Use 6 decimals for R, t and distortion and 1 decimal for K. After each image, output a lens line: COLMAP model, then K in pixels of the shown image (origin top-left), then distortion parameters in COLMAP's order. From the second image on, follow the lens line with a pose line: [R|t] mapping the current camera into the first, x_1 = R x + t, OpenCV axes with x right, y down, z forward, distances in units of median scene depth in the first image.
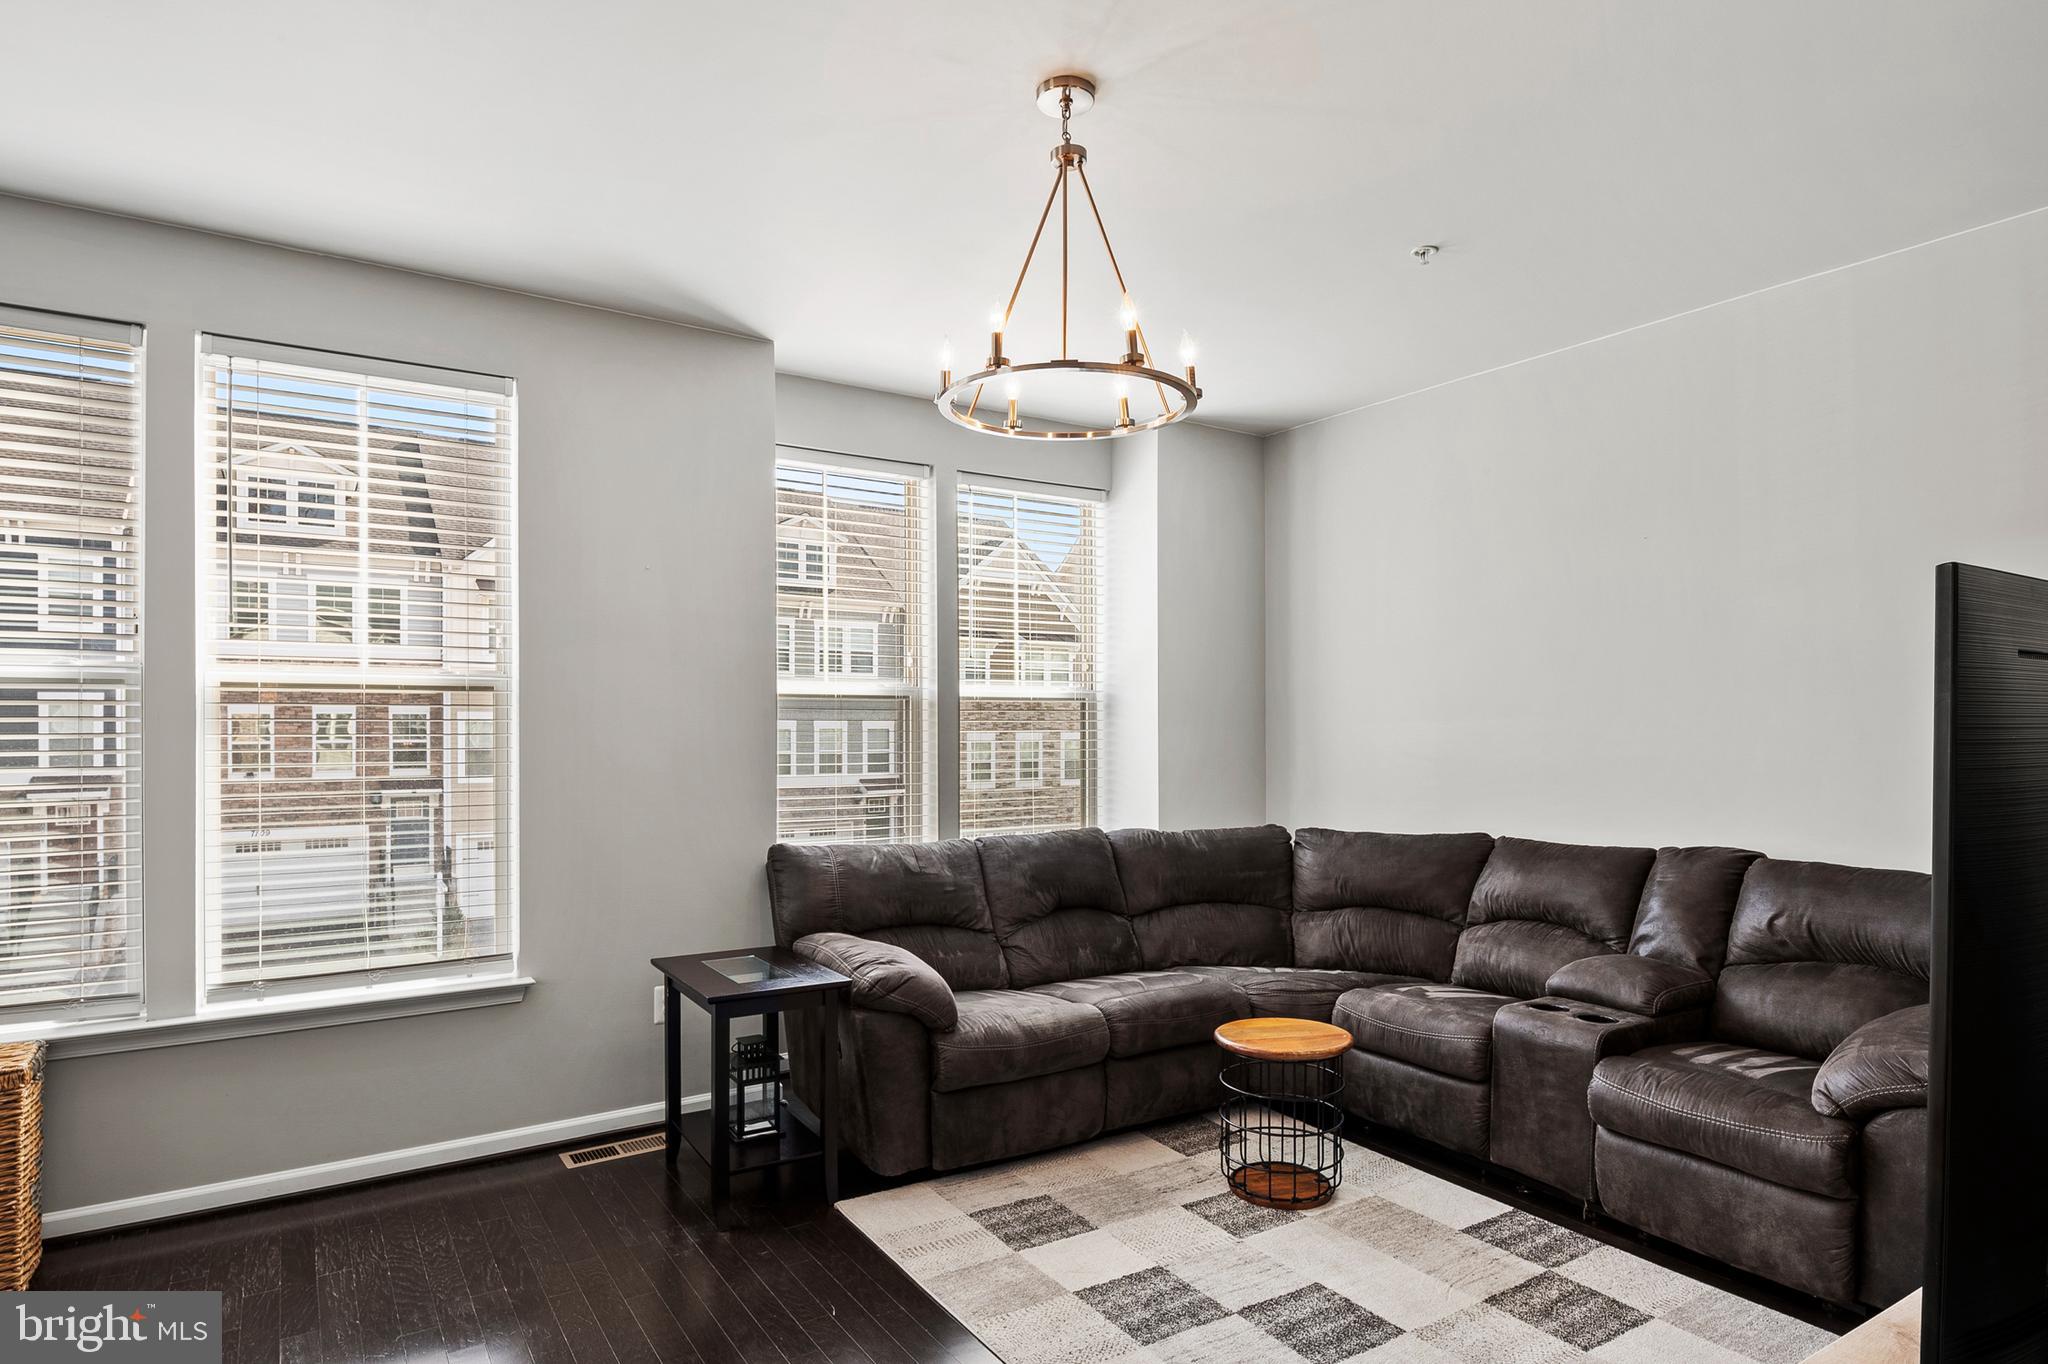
lens RADIAL K [[1138.7, 0, 1027.7], [0, 1138.7, 700.3], [0, 0, 1]] dist [0.002421, -0.007229]
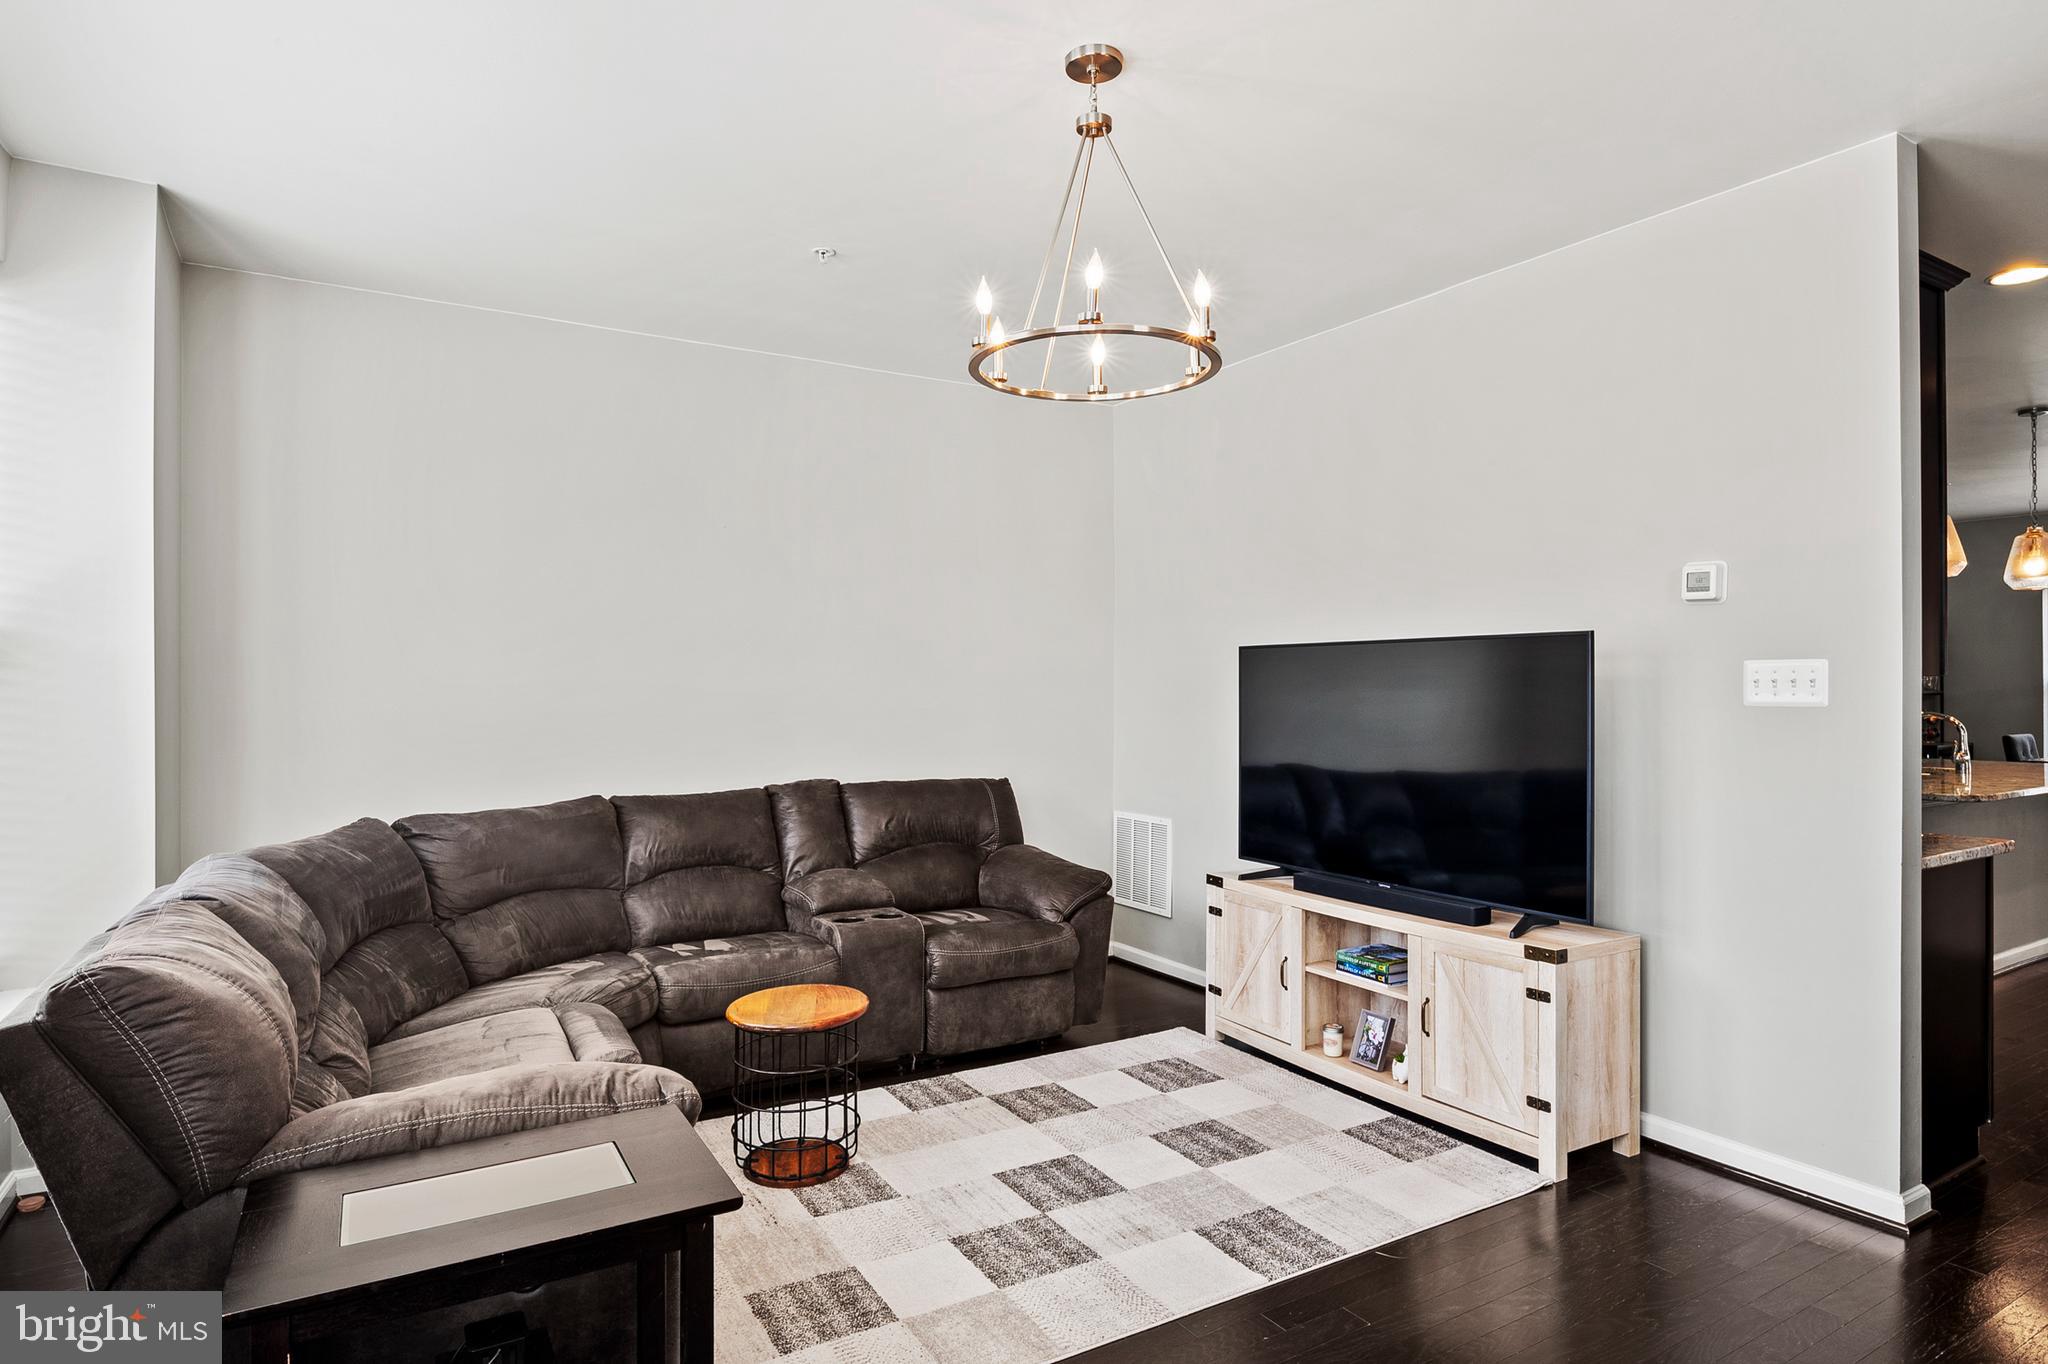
lens RADIAL K [[1138.7, 0, 1030.2], [0, 1138.7, 679.3], [0, 0, 1]] dist [0.002421, -0.007229]
pose [[0.023432, 0.006923, 0.999701, -0.803795], [-0.023569, 0.999702, -0.006370, 0.021839], [-0.999448, -0.023413, 0.023589, 0.861378]]
